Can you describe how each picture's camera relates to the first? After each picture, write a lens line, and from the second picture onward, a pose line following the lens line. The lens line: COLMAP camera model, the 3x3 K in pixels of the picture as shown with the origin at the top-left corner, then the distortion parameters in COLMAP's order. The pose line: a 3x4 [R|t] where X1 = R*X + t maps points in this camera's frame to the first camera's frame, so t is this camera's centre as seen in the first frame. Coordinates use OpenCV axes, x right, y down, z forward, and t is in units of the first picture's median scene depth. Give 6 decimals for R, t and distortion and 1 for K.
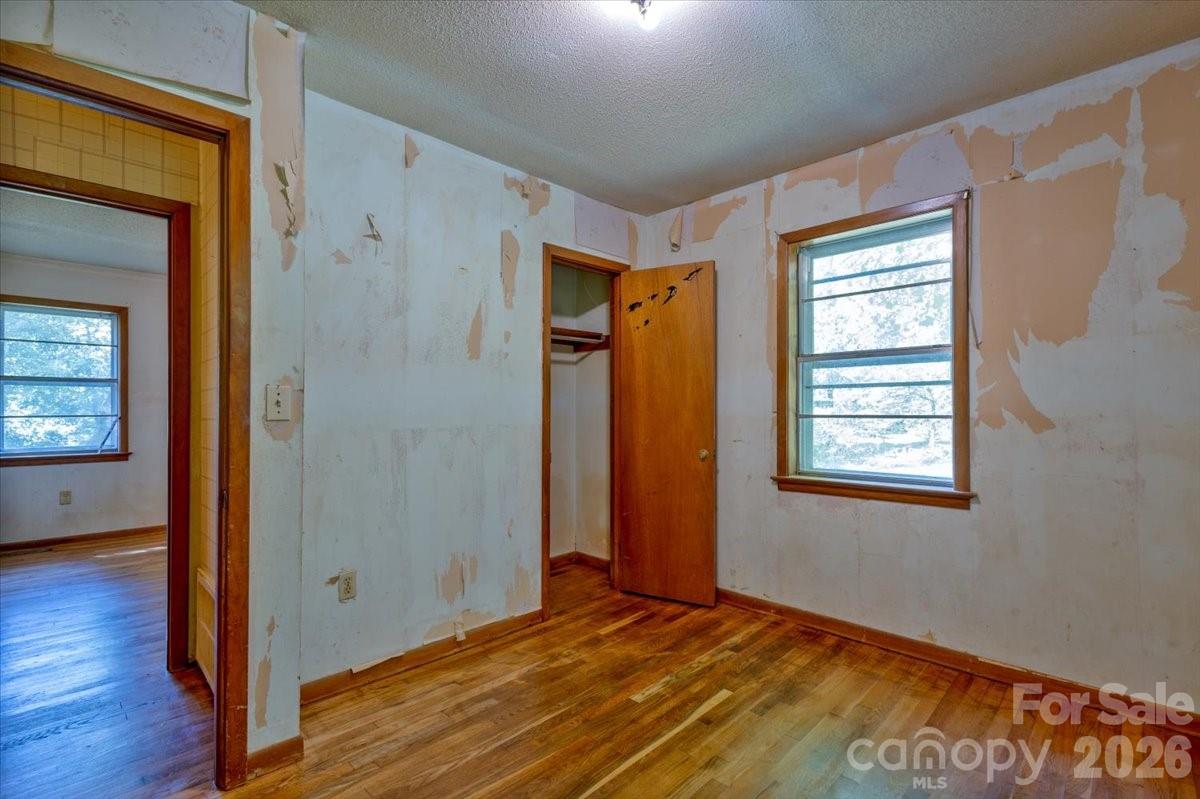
lens RADIAL K [[557.8, 0, 596.6], [0, 557.8, 407.5], [0, 0, 1]] dist [0.005148, -0.001644]
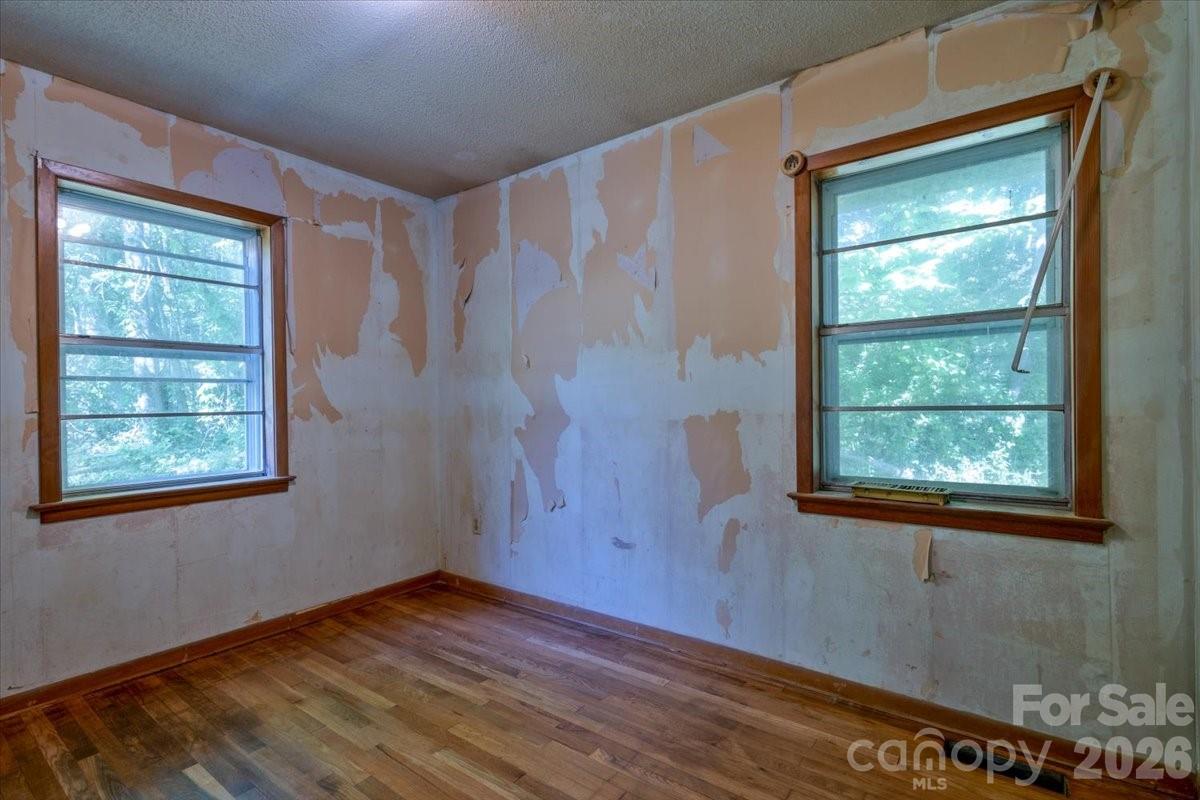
lens RADIAL K [[557.8, 0, 604.4], [0, 557.8, 406.3], [0, 0, 1]] dist [0.005148, -0.001644]
pose [[-0.143629, -0.004677, 0.989621, -0.584603], [0.007986, 0.999951, 0.005885, 0.003540], [-0.989599, 0.008749, -0.143585, 0.507079]]
